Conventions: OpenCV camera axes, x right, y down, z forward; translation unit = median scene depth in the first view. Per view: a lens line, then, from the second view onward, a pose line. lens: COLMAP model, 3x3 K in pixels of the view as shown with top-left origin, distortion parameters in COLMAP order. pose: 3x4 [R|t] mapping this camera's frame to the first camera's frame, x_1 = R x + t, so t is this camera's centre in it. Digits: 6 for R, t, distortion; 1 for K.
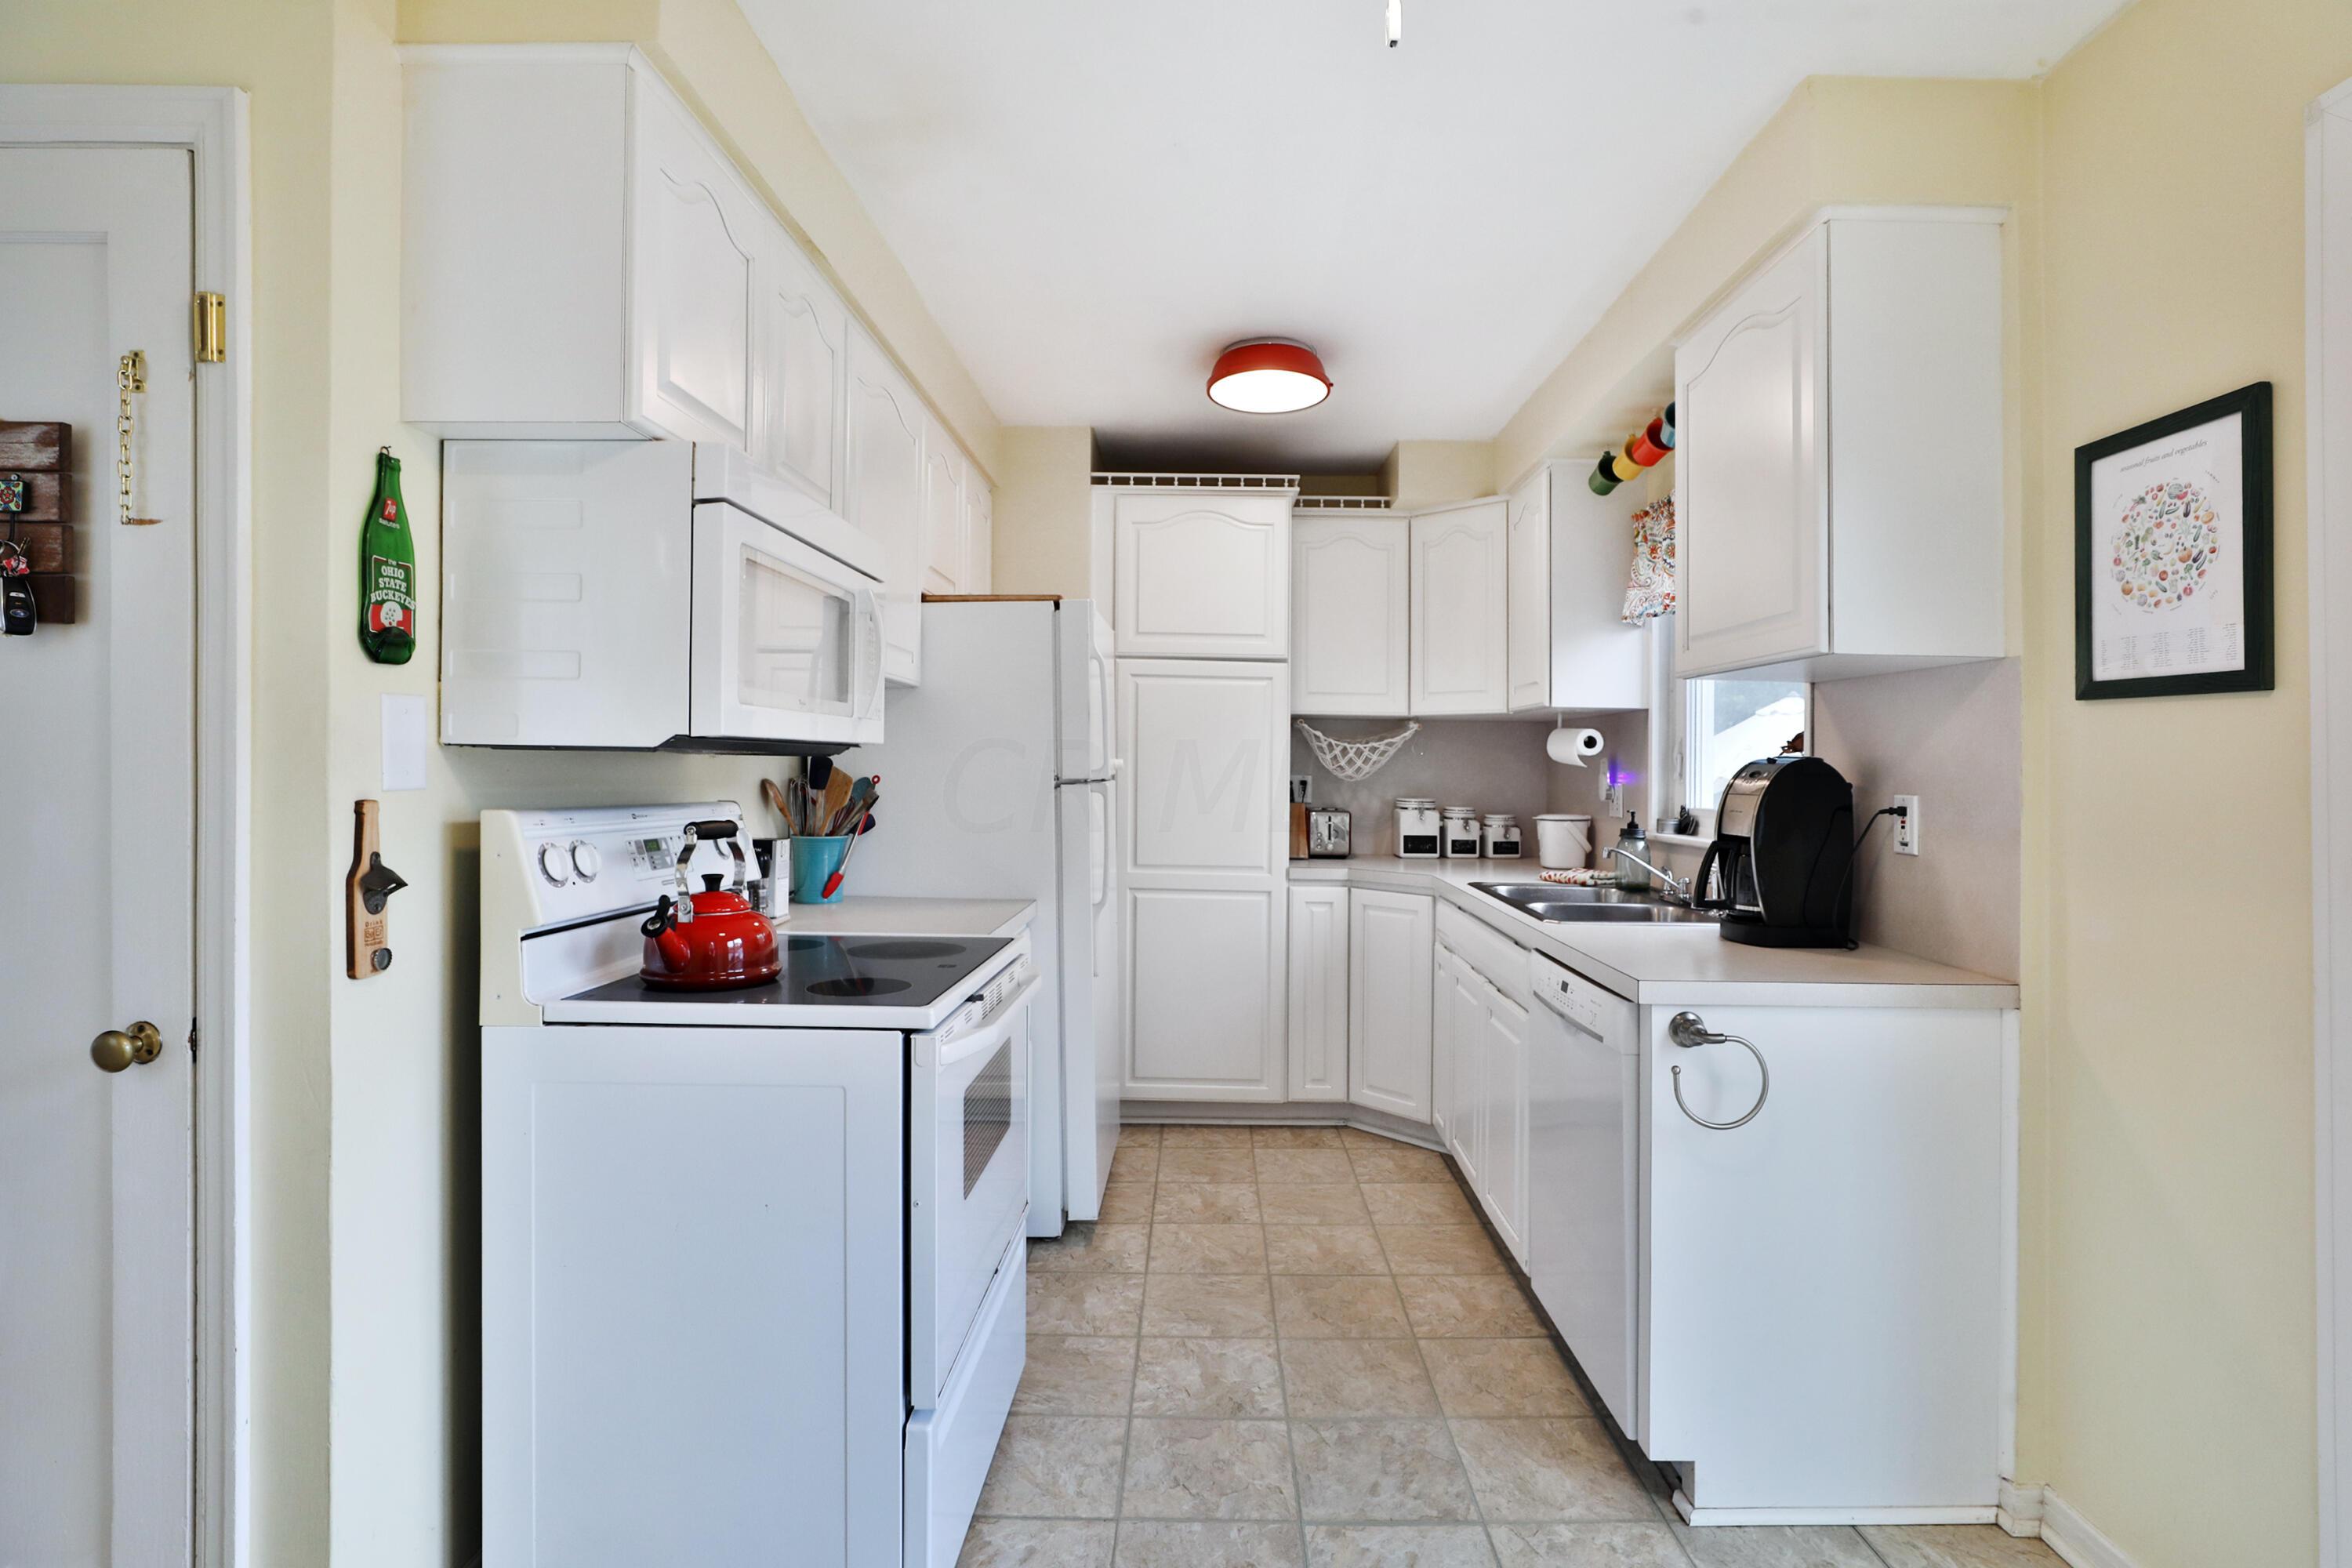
lens RADIAL K [[1118.2, 0, 1264.4], [0, 1118.2, 775.4], [0, 0, 1]] dist [-0.018208, -0.000194]
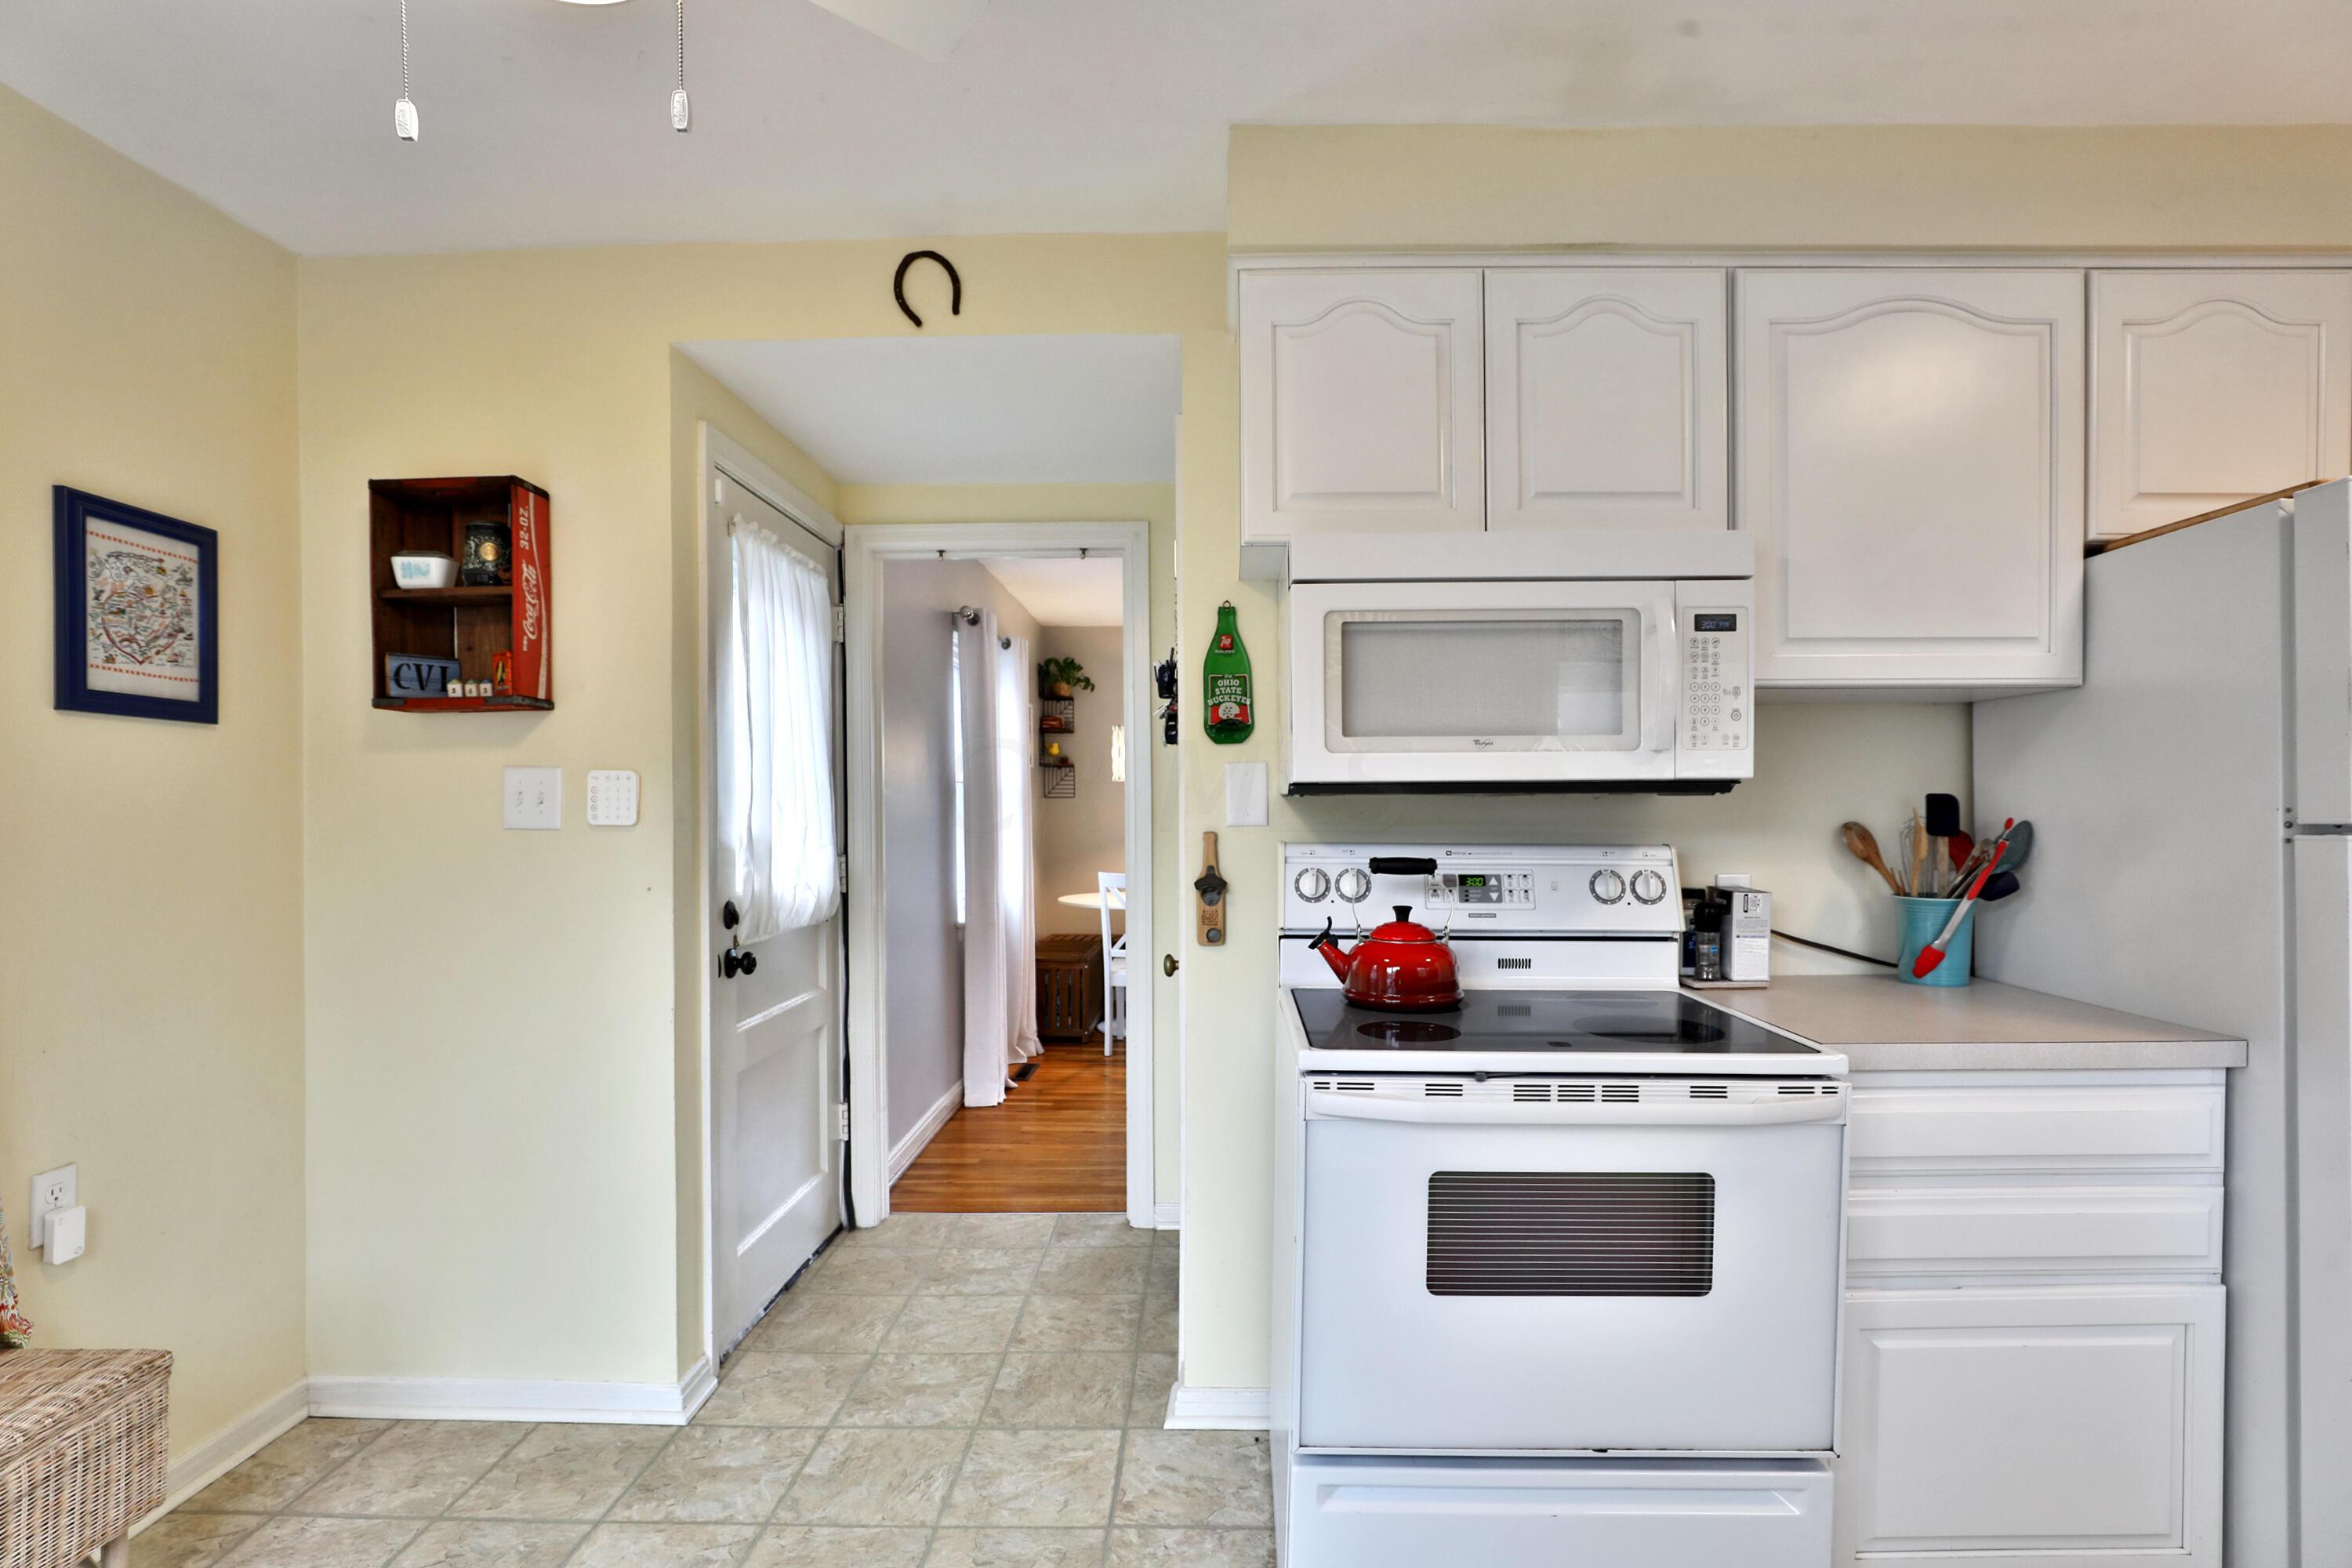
lens RADIAL K [[1068.9, 0, 1222.4], [0, 1068.9, 797.5], [0, 0, 1]] dist [-0.035716, 0.009385]
pose [[-0.049782, -0.016722, -0.998620, 0.596222], [-0.003520, 0.999857, -0.016568, -0.012965], [0.998754, 0.002691, -0.049834, 1.094710]]
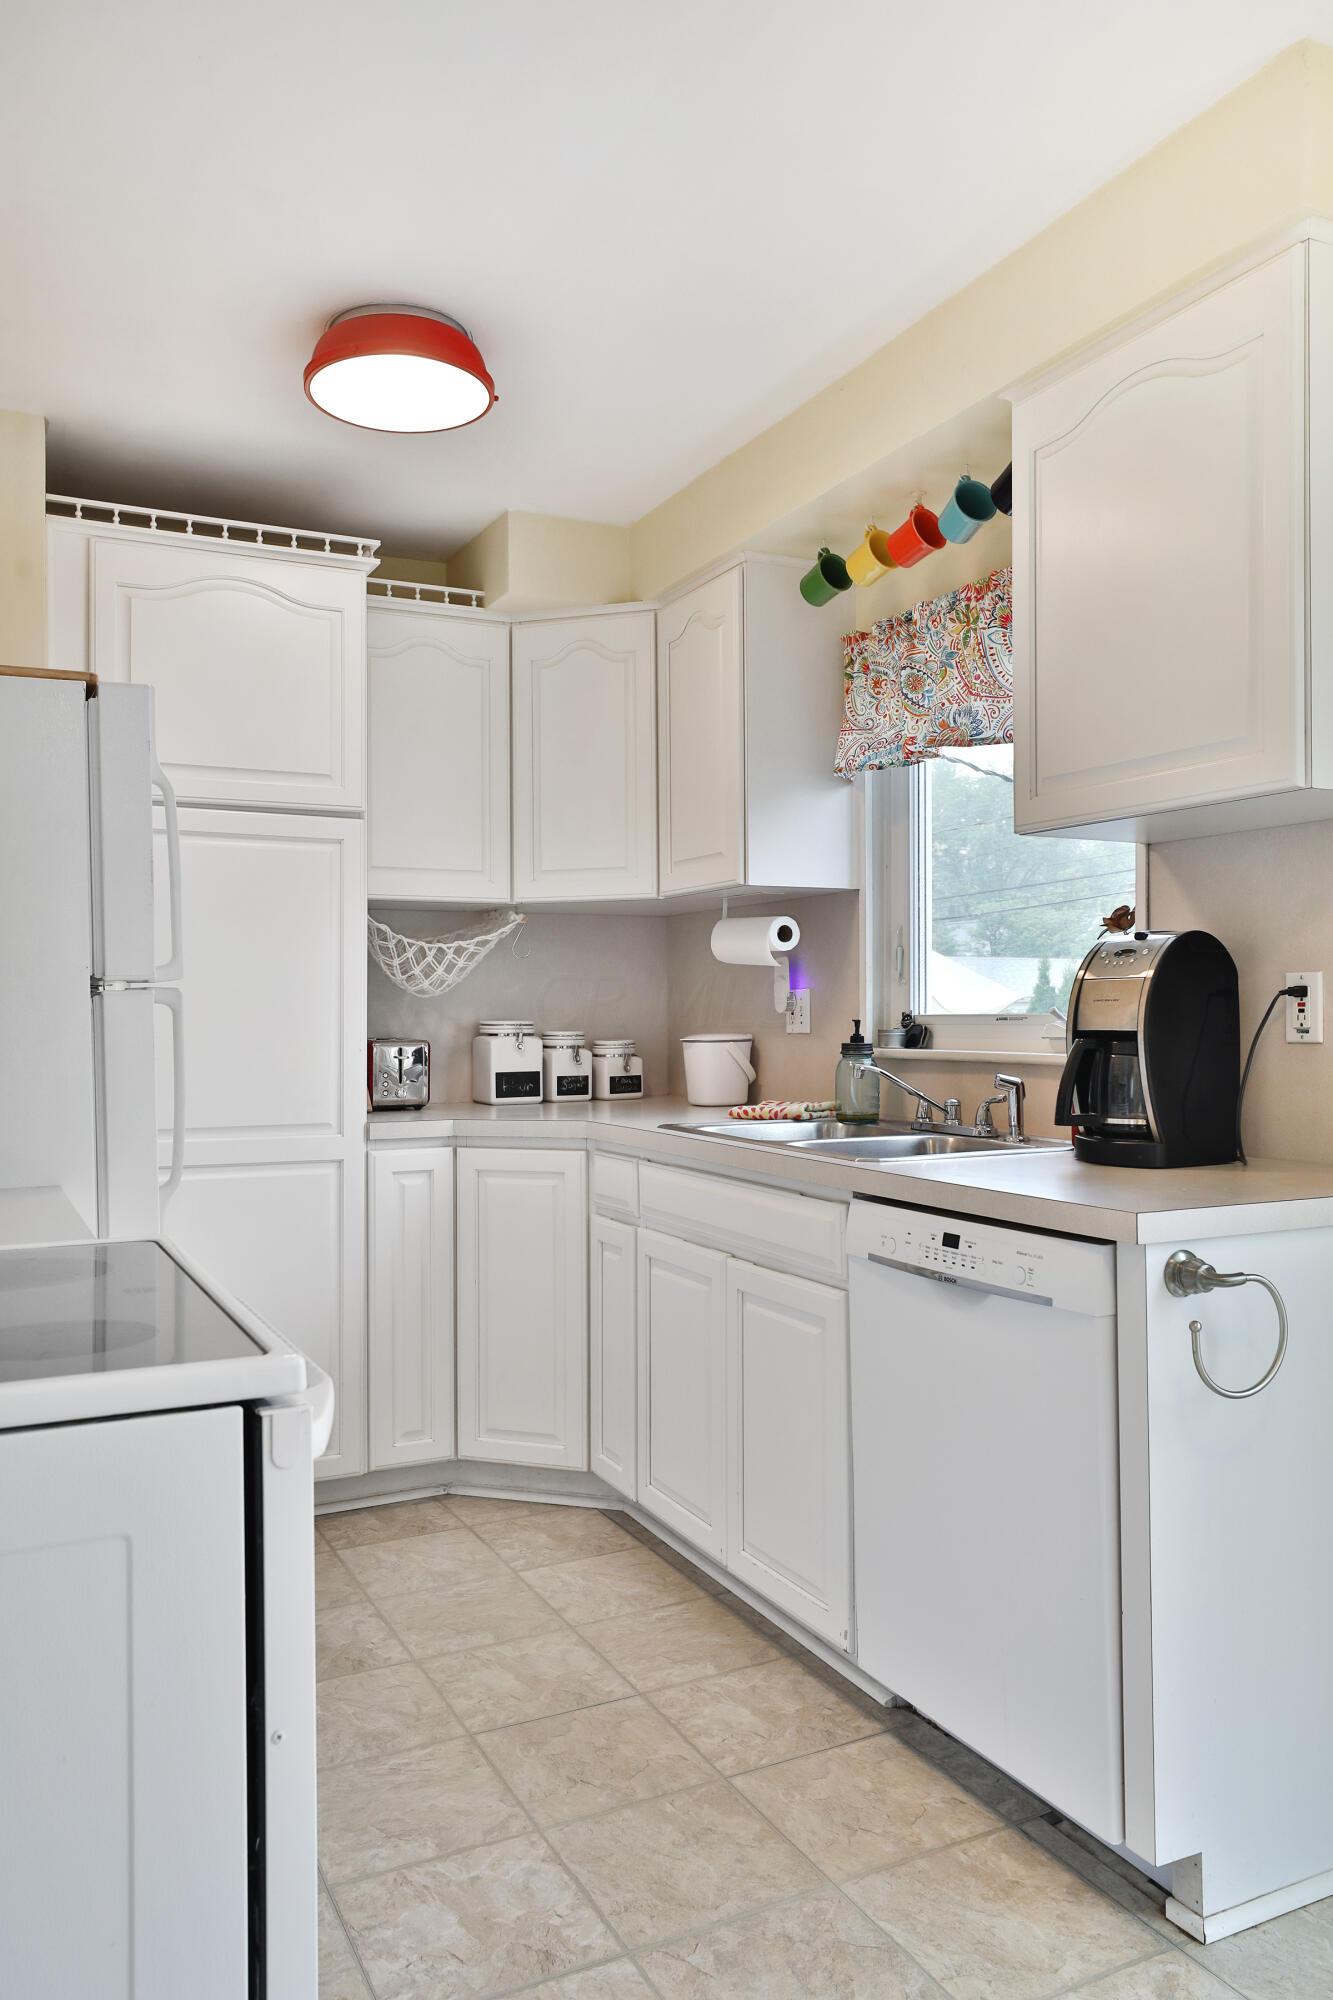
lens RADIAL K [[1449.6, 0, 704.1], [0, 1449.6, 1003.4], [0, 0, 1]] dist [-0.001734, 0.024906]
pose [[0.904853, -0.017557, 0.425362, -0.170920], [0.023257, 0.999696, -0.008211, 0.023508], [-0.425089, 0.017322, 0.904986, 0.126606]]
